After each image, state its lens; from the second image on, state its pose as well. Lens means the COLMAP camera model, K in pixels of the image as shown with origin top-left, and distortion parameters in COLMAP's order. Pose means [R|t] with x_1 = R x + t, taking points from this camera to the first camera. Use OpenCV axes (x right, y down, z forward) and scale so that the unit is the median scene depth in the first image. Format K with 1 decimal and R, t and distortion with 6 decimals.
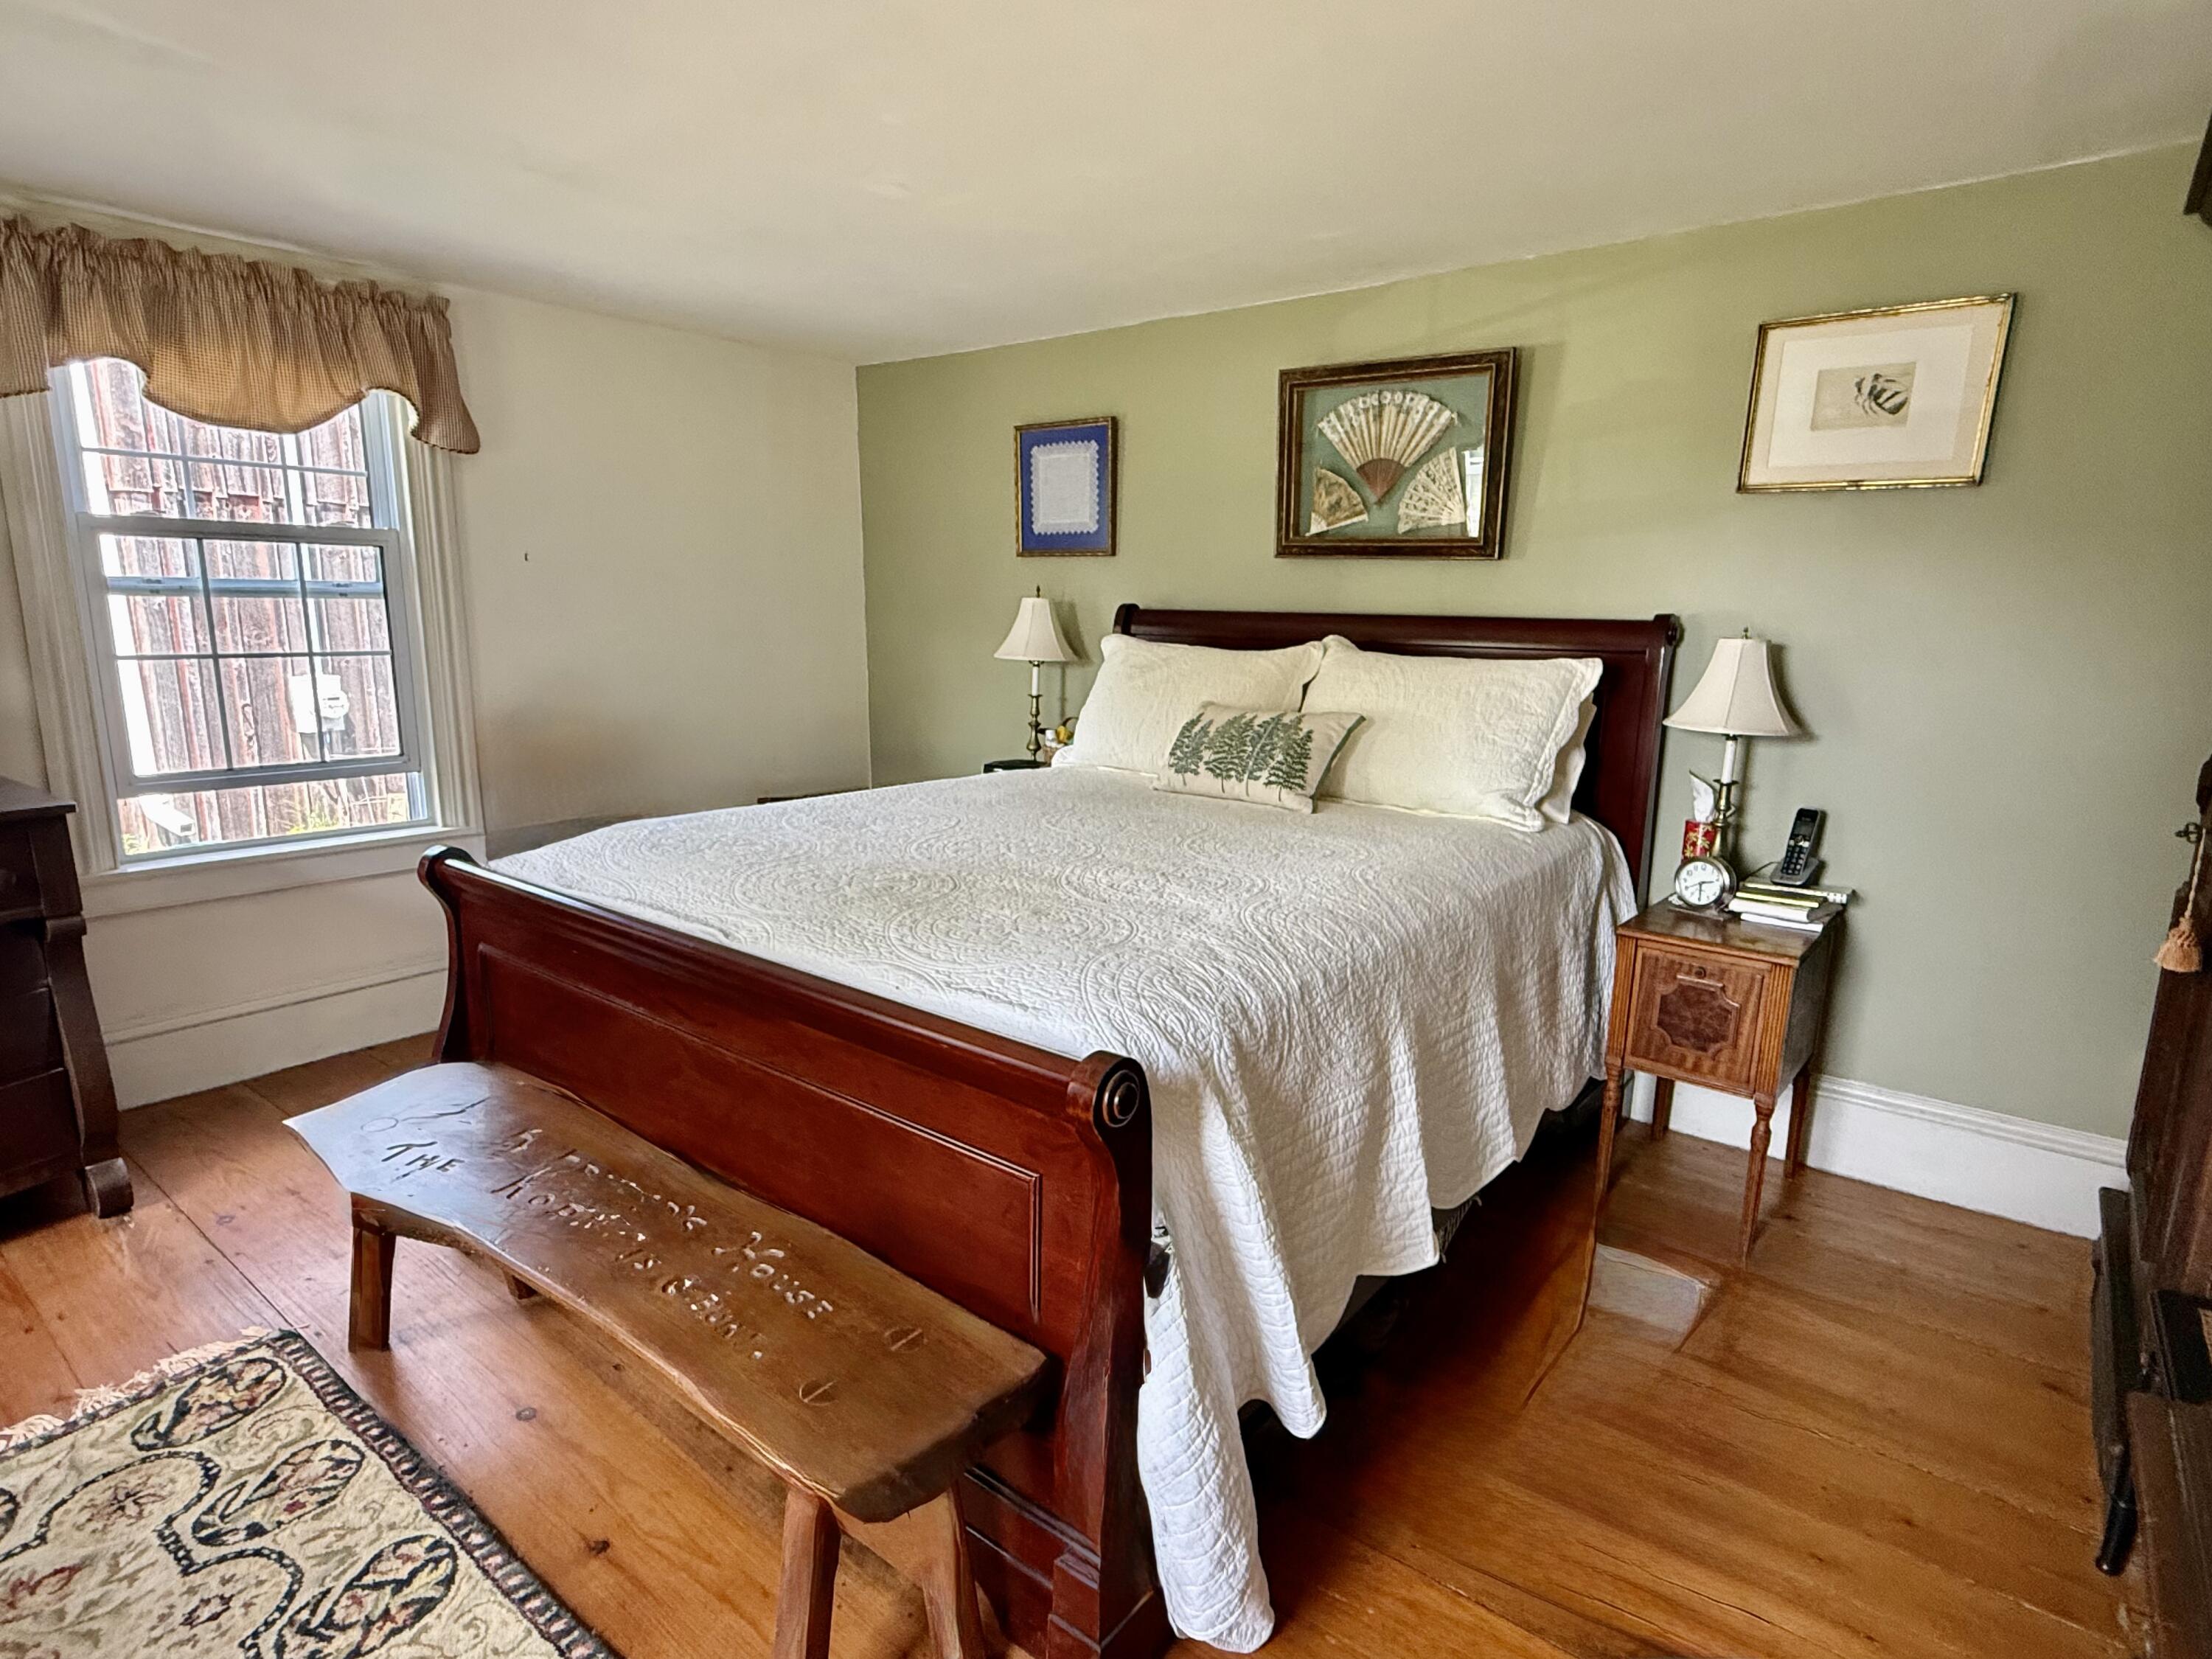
lens RADIAL K [[1155.6, 0, 1106.0], [0, 1155.6, 829.5], [0, 0, 1]] dist [0.015952, 0.000753]
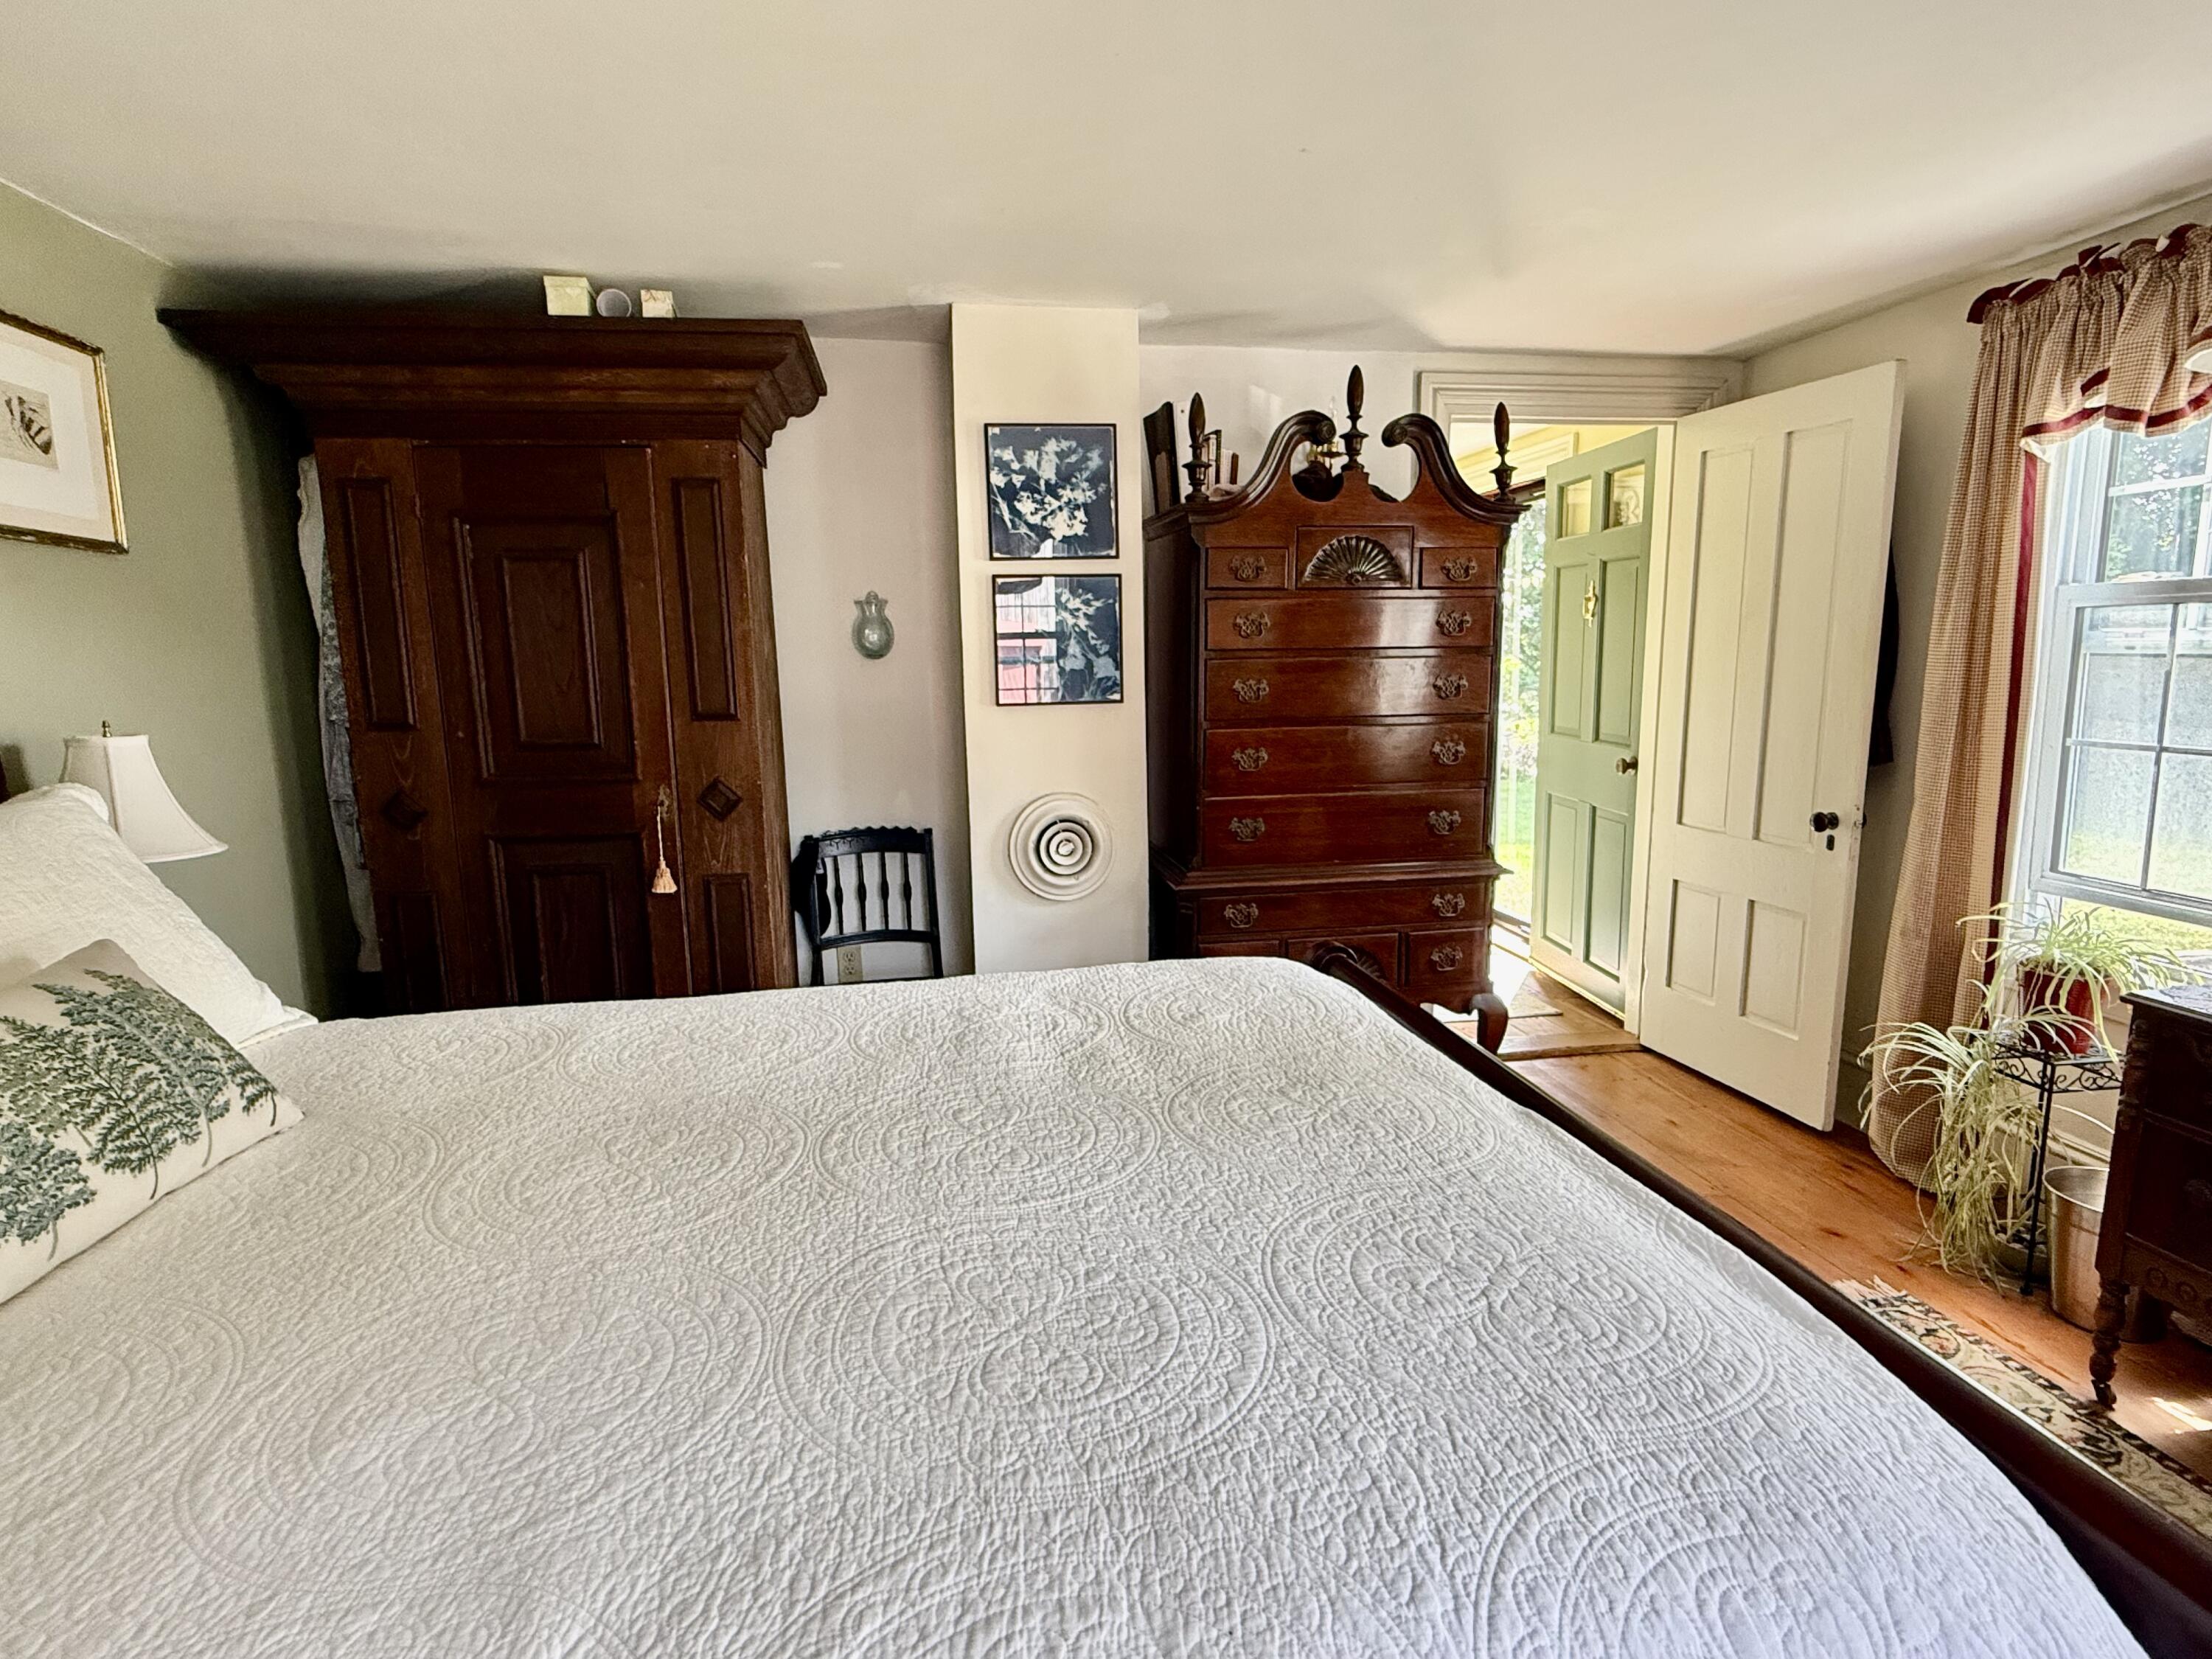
lens RADIAL K [[1155.6, 0, 1106.0], [0, 1155.6, 829.5], [0, 0, 1]] dist [0.015952, 0.000753]
pose [[-0.731339, -0.105719, 0.673771, -0.362629], [0.137746, 0.944658, 0.297737, -0.208657], [-0.667960, 0.310556, -0.676302, 0.947062]]
